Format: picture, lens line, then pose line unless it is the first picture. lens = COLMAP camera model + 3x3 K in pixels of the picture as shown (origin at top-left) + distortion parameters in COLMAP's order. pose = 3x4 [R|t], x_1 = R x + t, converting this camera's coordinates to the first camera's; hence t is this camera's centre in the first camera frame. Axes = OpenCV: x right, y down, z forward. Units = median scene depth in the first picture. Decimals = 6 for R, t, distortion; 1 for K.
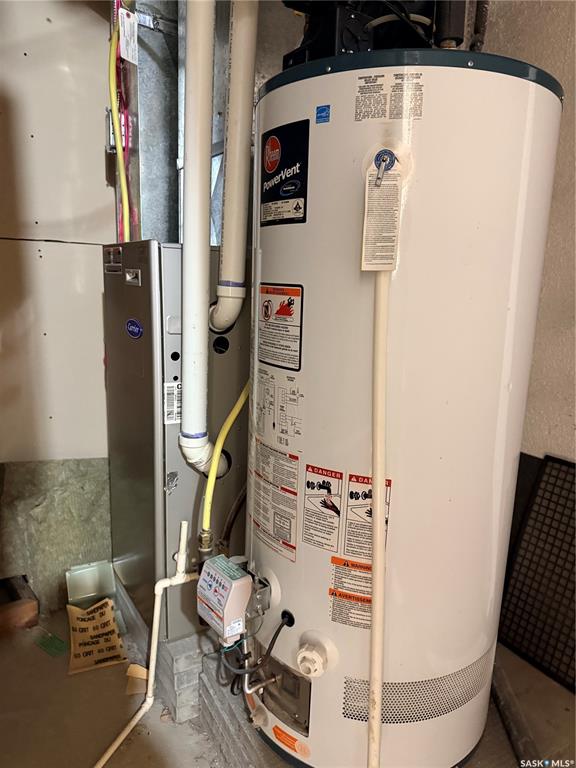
lens RADIAL K [[537.3, 0, 294.2], [0, 537.3, 385.0], [0, 0, 1]] dist [0.070486, -0.086130]
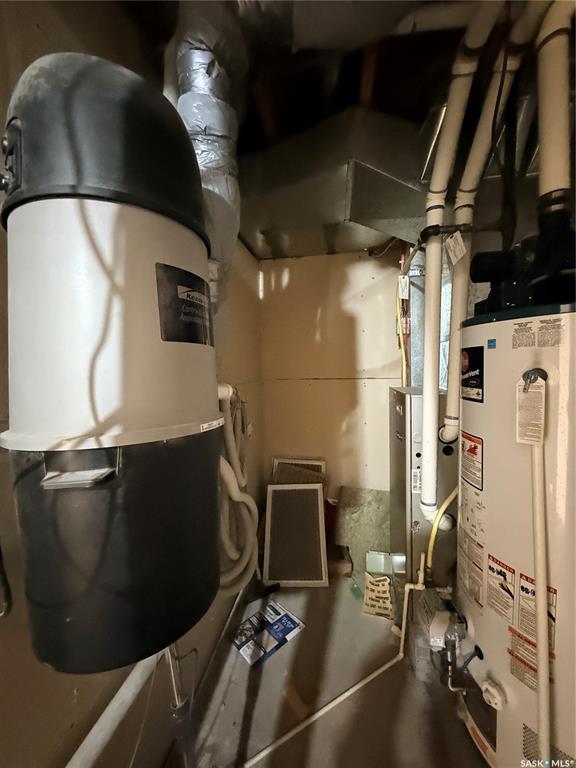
lens RADIAL K [[306.1, 0, 289.8], [0, 306.1, 379.3], [0, 0, 1]] dist [-0.001230, -0.000027]
pose [[0.746452, -0.018581, -0.665180, 0.184298], [-0.083388, 0.989119, -0.121206, -0.186864], [0.660194, 0.145942, 0.736780, -0.092910]]
